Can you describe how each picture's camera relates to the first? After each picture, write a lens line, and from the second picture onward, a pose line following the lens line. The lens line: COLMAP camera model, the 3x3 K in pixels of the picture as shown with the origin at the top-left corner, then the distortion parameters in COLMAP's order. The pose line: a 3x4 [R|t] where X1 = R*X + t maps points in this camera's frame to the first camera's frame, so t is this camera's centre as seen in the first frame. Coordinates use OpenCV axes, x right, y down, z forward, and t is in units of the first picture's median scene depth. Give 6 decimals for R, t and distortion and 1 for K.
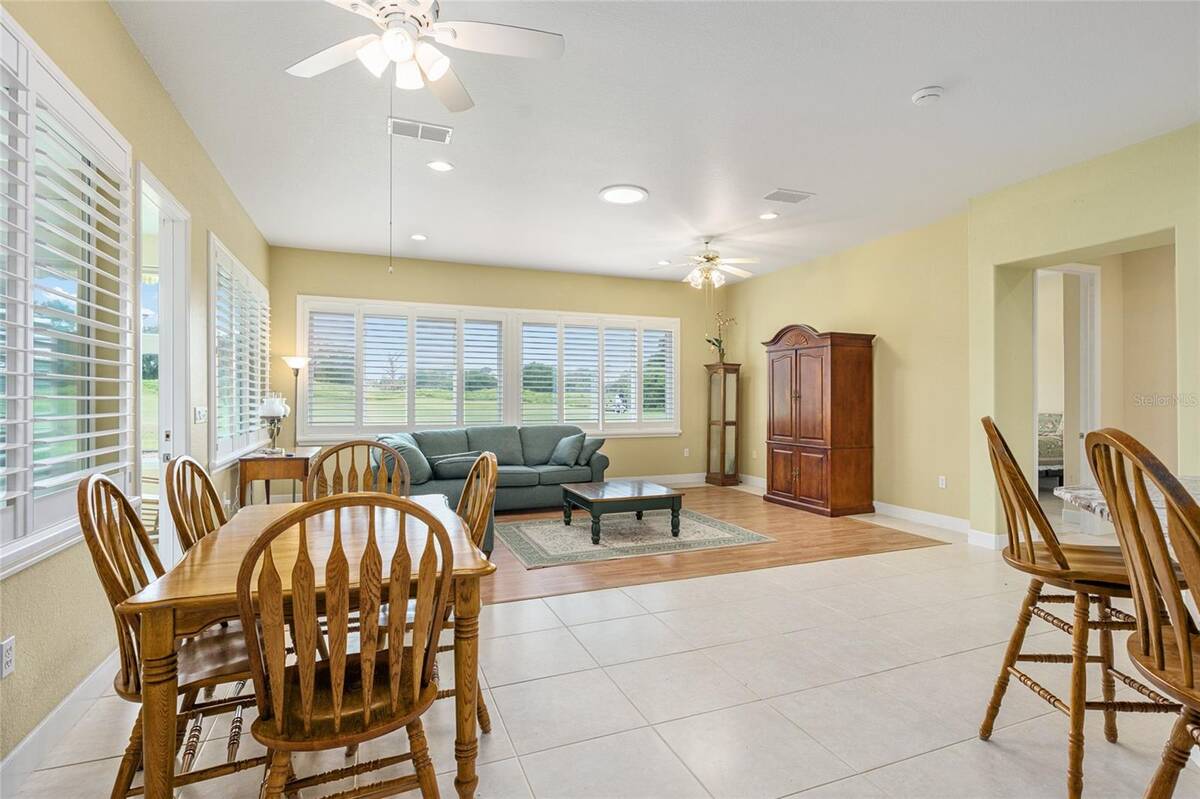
lens RADIAL K [[559.6, 0, 609.7], [0, 559.6, 405.3], [0, 0, 1]] dist [0.000738, 0.000332]
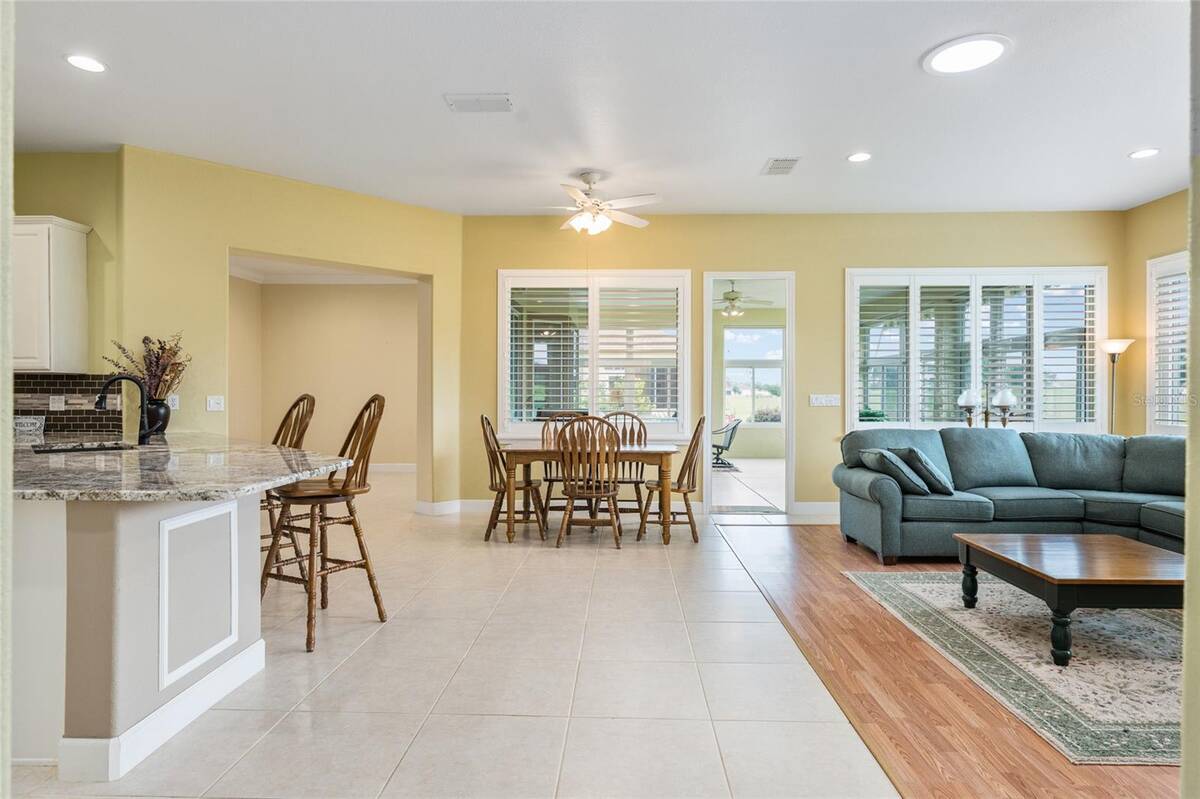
lens RADIAL K [[655.9, 0, 613.0], [0, 655.9, 395.3], [0, 0, 1]] dist [0.002882, -0.000820]
pose [[-0.396386, -0.004012, -0.918075, 0.582190], [-0.009270, 0.999957, -0.000367, 0.003894], [0.918037, 0.008365, -0.396406, 0.638033]]
